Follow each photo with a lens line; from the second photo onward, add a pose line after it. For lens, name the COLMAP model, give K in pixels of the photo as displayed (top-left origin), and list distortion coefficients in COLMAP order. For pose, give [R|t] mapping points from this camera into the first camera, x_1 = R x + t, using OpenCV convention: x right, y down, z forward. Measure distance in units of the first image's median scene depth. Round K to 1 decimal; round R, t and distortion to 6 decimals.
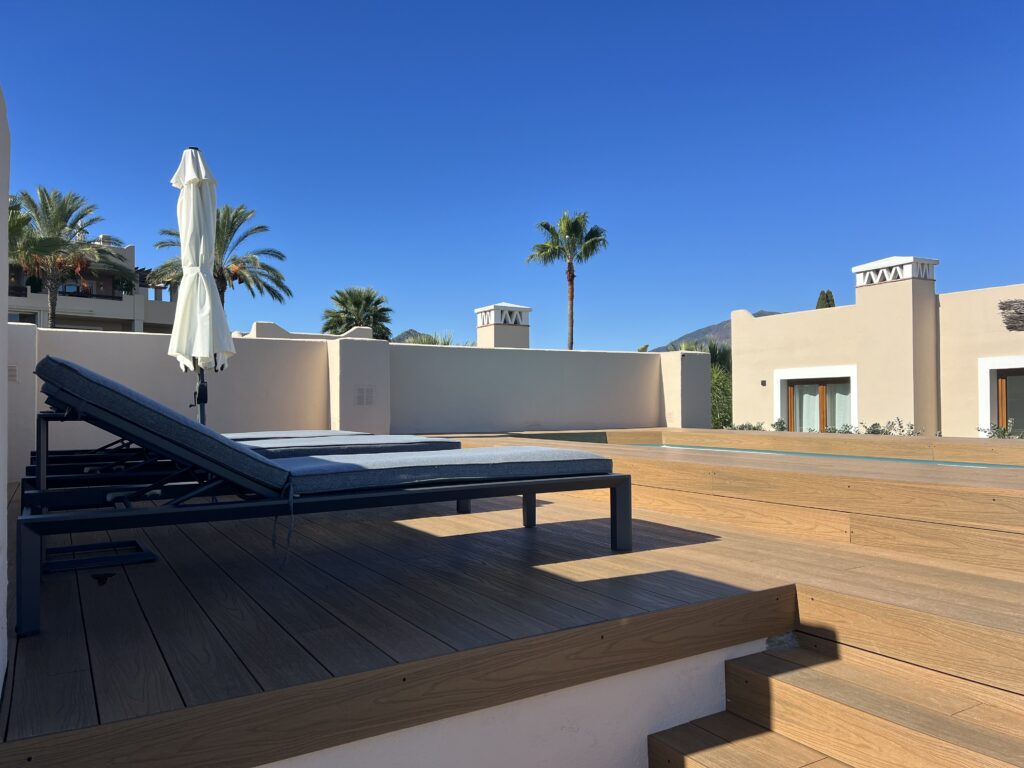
lens RADIAL K [[762.8, 0, 512.0], [0, 762.8, 384.0], [0, 0, 1]] dist [0.068229, -0.082978]
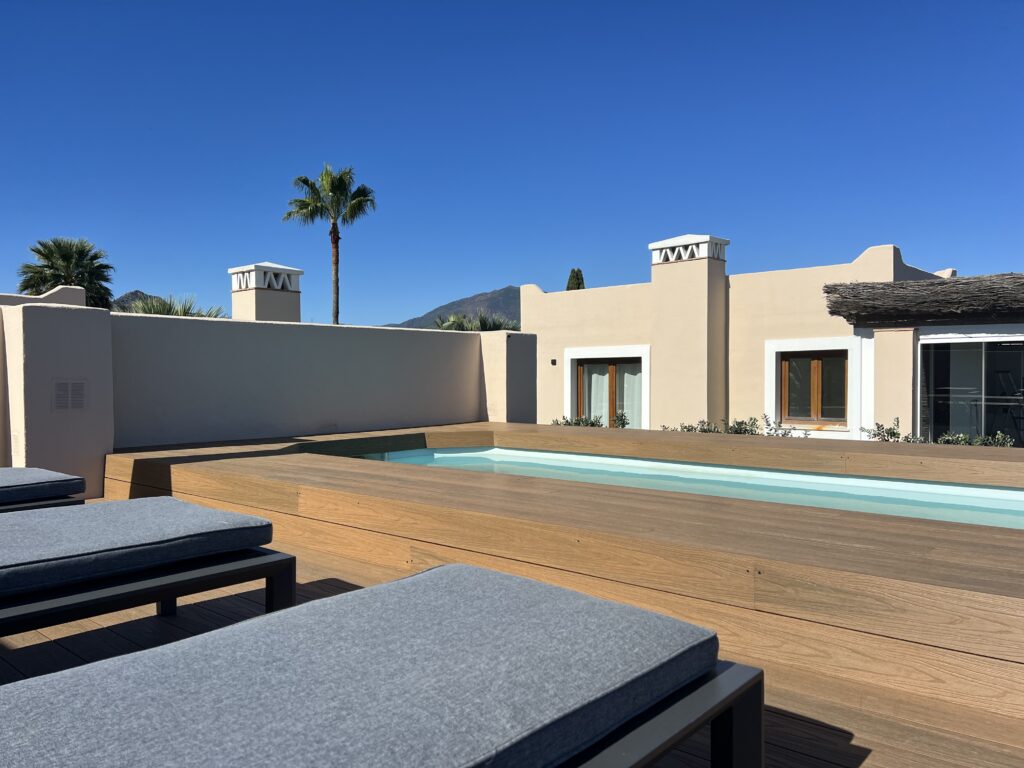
lens RADIAL K [[762.8, 0, 512.0], [0, 762.8, 384.0], [0, 0, 1]] dist [0.068229, -0.082978]
pose [[0.949238, -0.002921, 0.314546, -0.020992], [-0.009351, 0.999253, 0.037500, -0.009937], [-0.314420, -0.038538, 0.948501, 0.133017]]
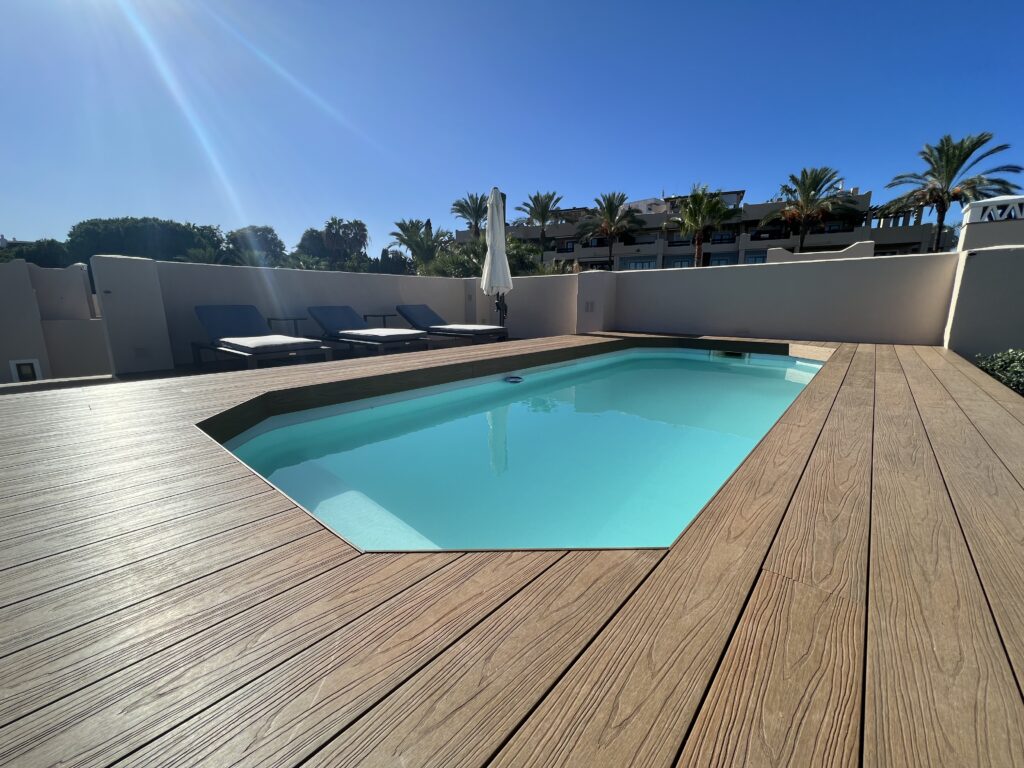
lens RADIAL K [[405.8, 0, 509.8], [0, 405.8, 381.0], [0, 0, 1]] dist [-0.001570, -0.000132]
pose [[0.339145, 0.185005, -0.922363, 0.278674], [0.027242, 0.978129, 0.206207, -0.005988], [0.940339, -0.095062, 0.326688, 0.270027]]
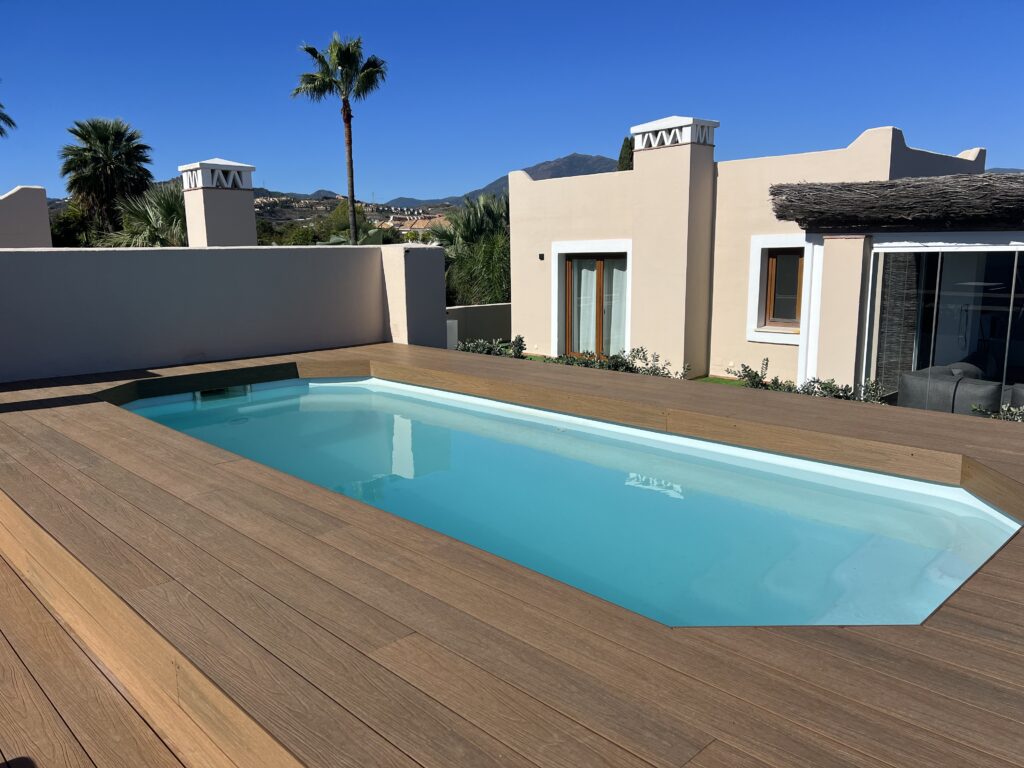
lens RADIAL K [[766.1, 0, 514.1], [0, 766.1, 388.9], [0, 0, 1]] dist [0.068148, -0.097950]
pose [[0.972384, -0.049381, 0.228103, 0.092631], [0.001537, 0.978693, 0.205322, -0.038405], [-0.233382, -0.199302, 0.951741, 0.130324]]
